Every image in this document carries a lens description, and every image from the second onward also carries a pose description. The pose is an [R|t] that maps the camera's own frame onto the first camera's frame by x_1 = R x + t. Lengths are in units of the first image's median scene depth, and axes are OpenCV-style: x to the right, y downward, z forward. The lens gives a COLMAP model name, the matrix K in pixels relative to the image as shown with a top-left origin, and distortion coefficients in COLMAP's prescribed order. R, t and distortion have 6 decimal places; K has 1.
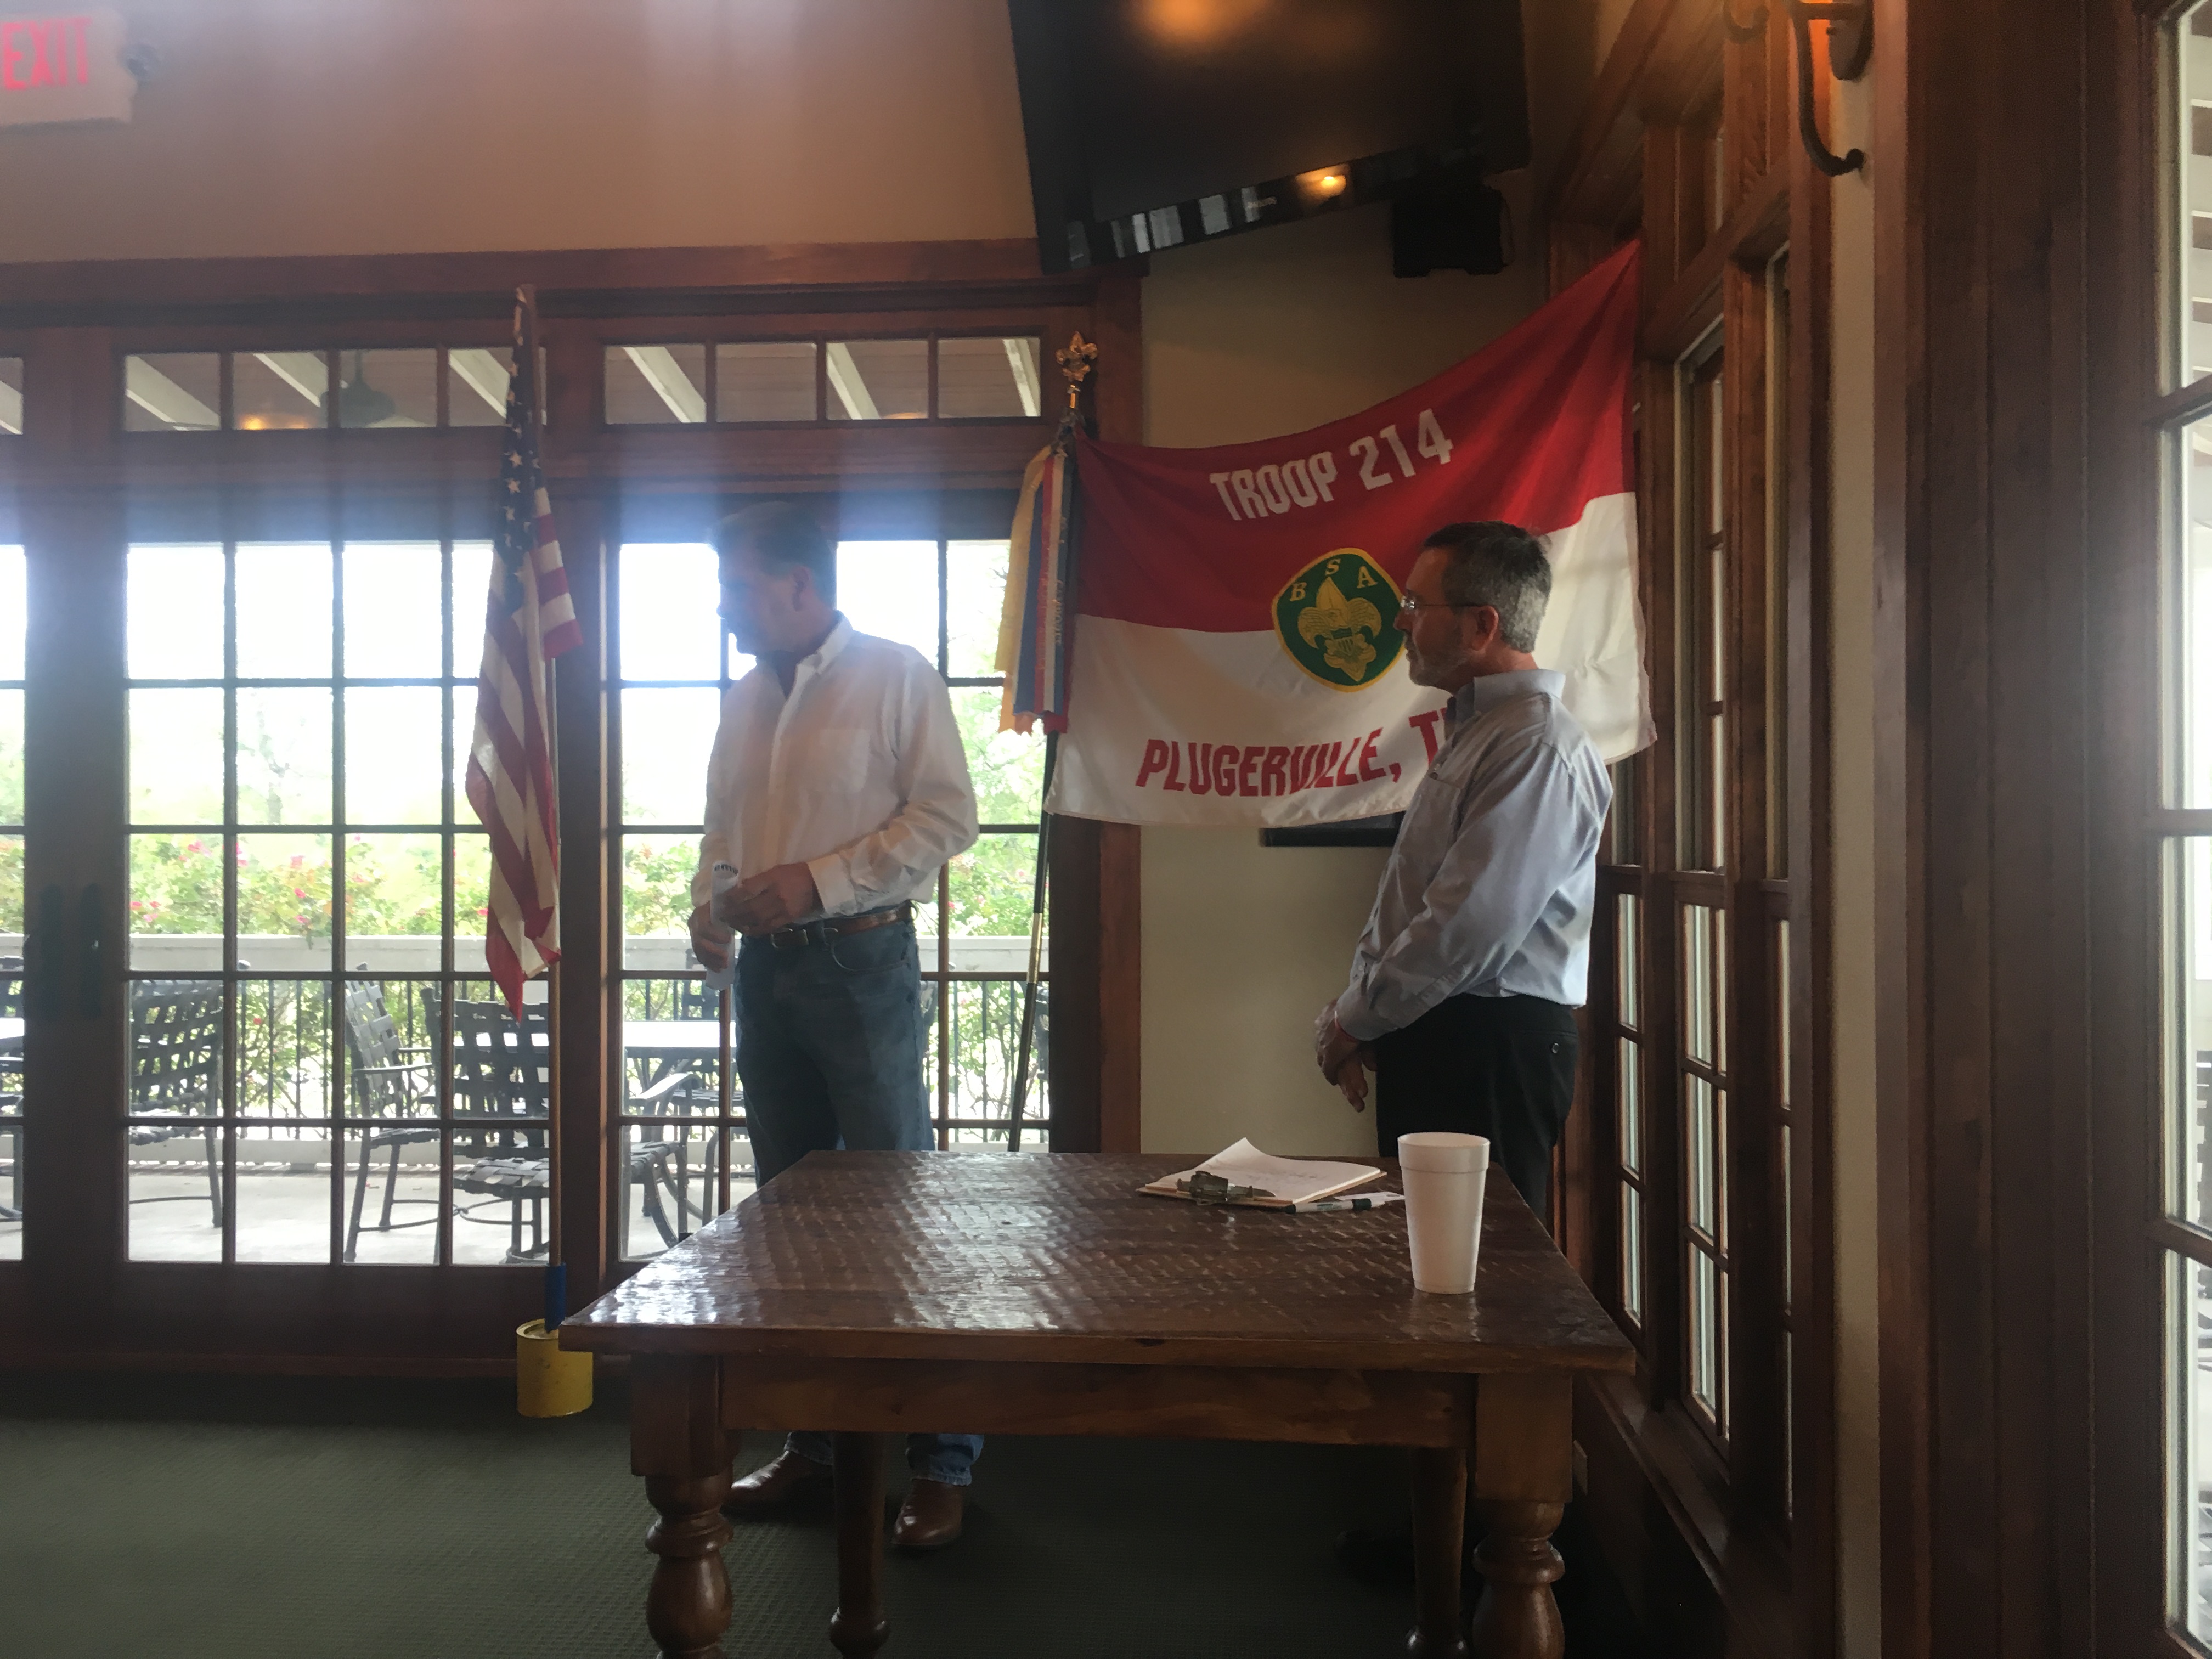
lens RADIAL K [[1973.4, 0, 1126.3], [0, 1973.4, 831.0], [0, 0, 1]] dist [0.089018, -0.110589]
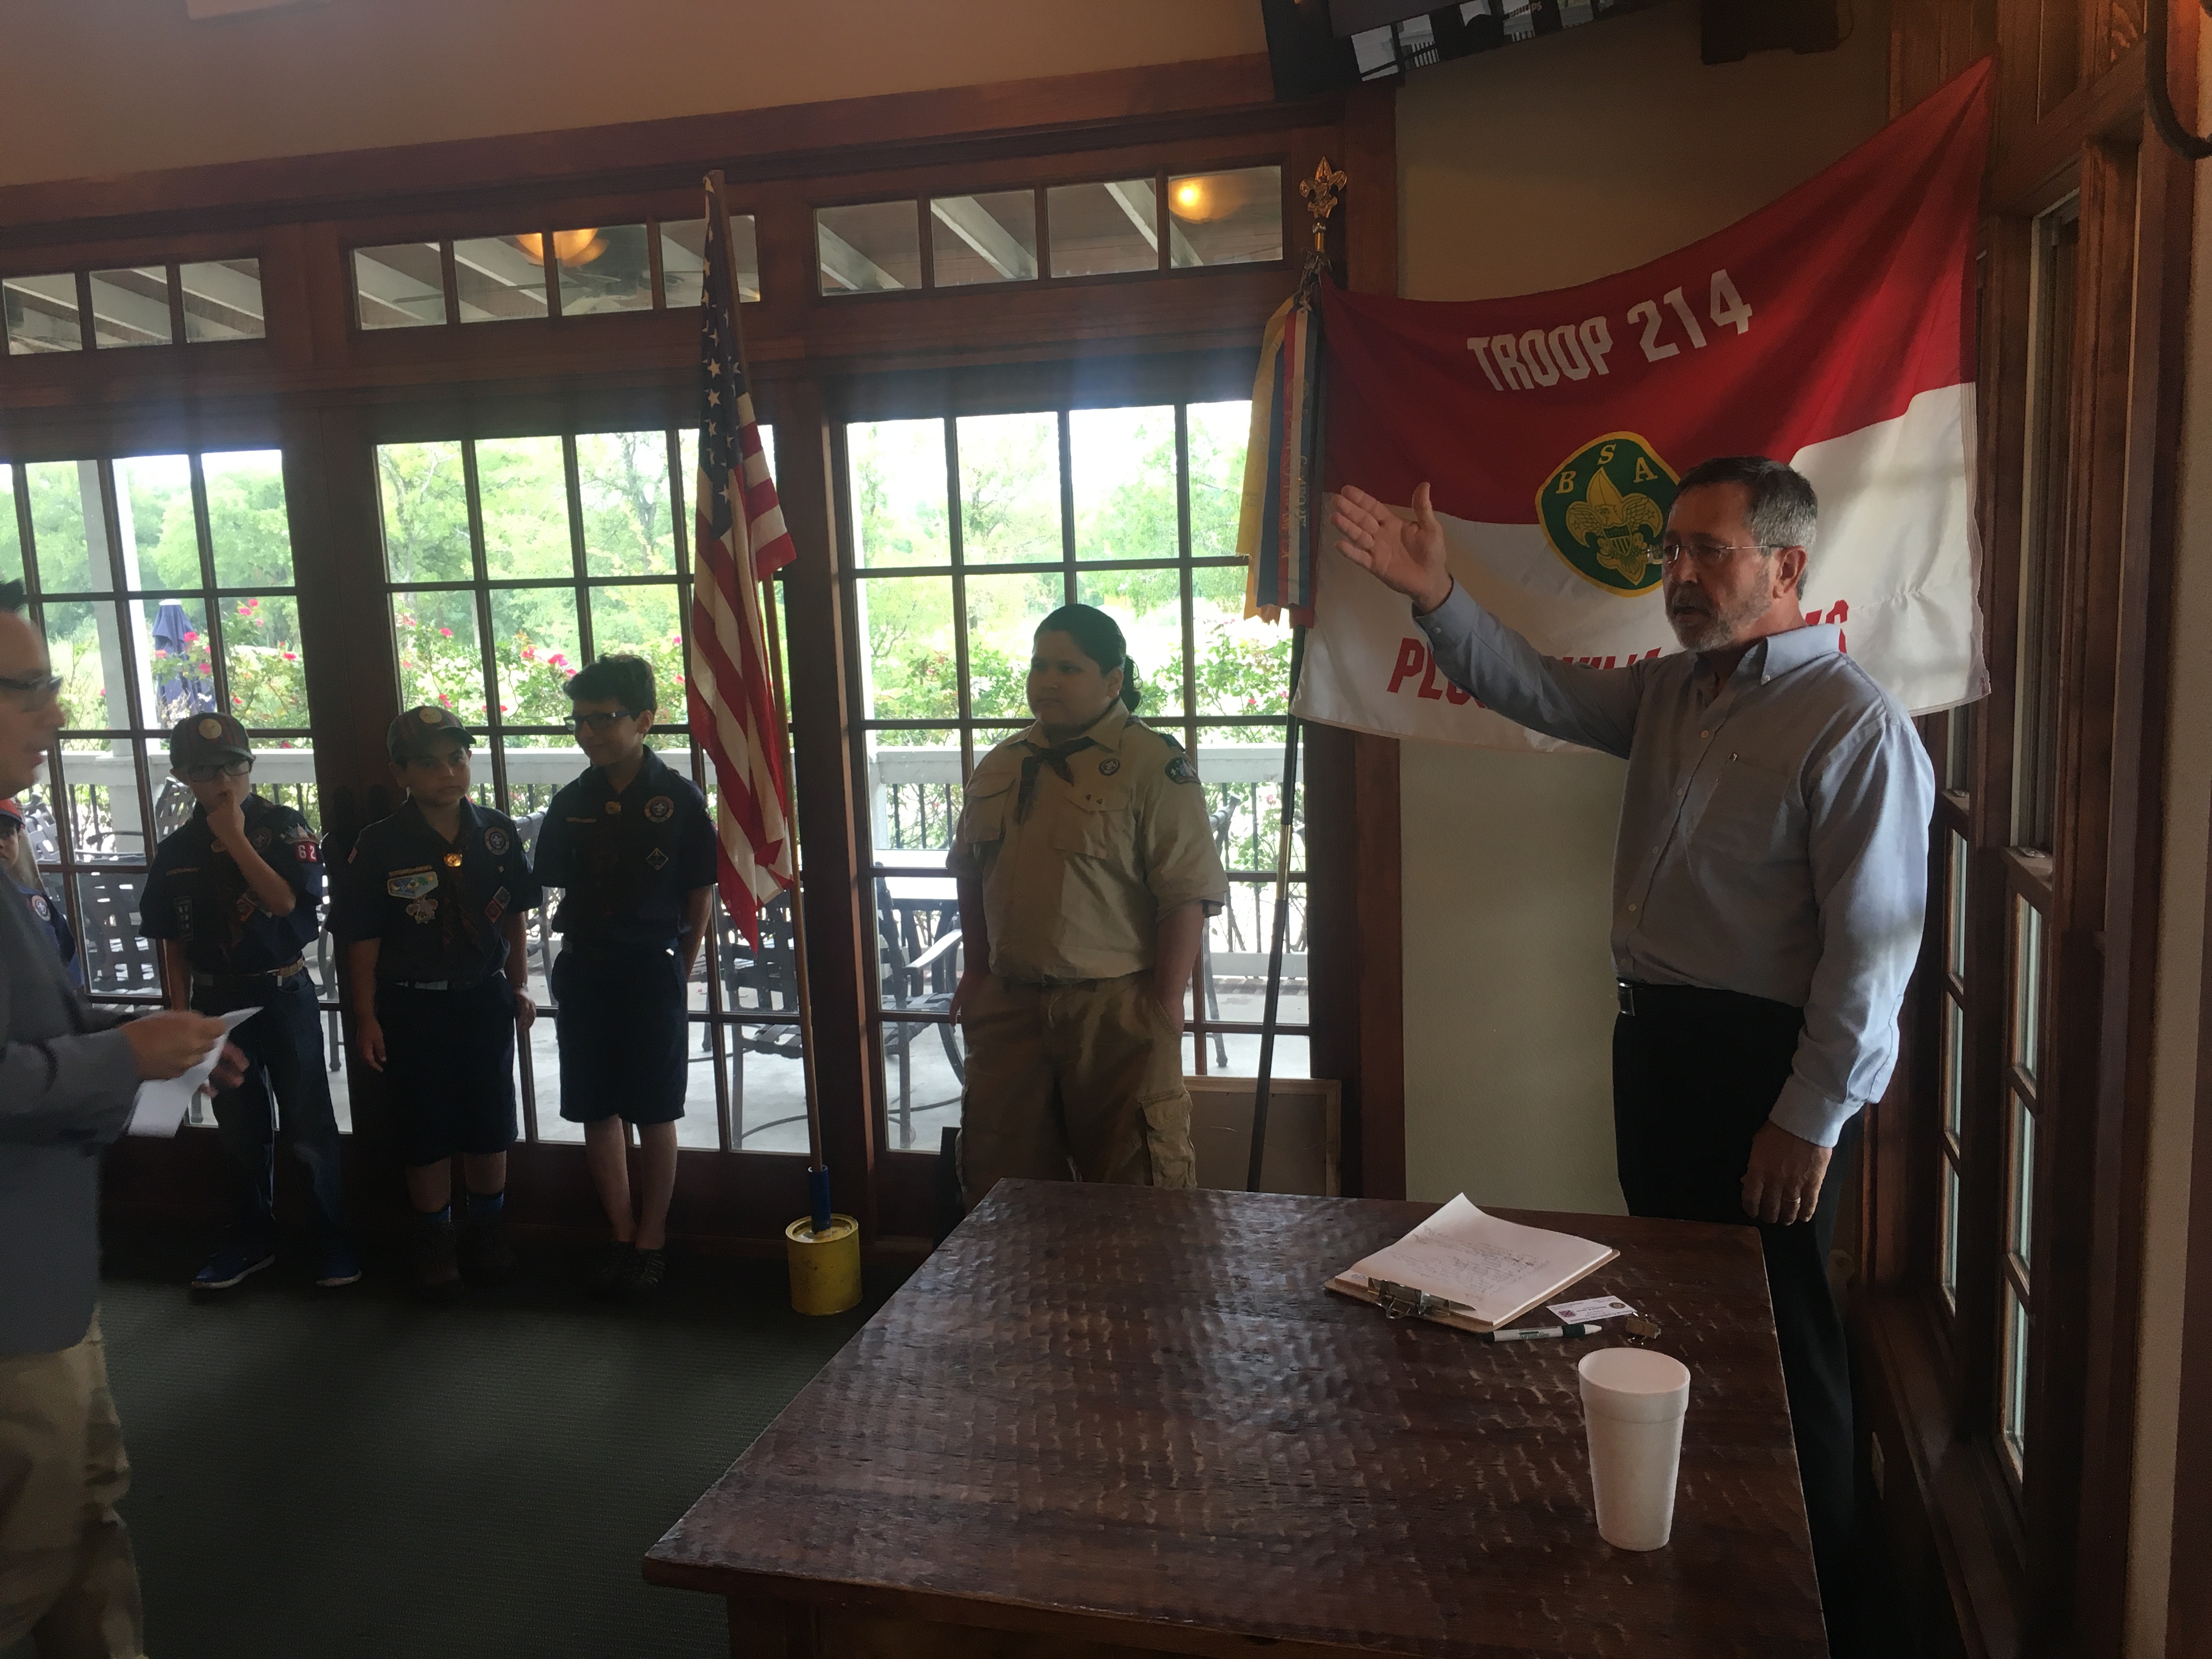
lens RADIAL K [[1973.4, 0, 1089.3], [0, 1973.4, 850.2], [0, 0, 1]] dist [0.089018, -0.110589]
pose [[0.979821, -0.003355, -0.199850, 0.054647], [0.037252, 0.985406, 0.166093, -0.112867], [0.196376, -0.170186, 0.965646, 0.089619]]
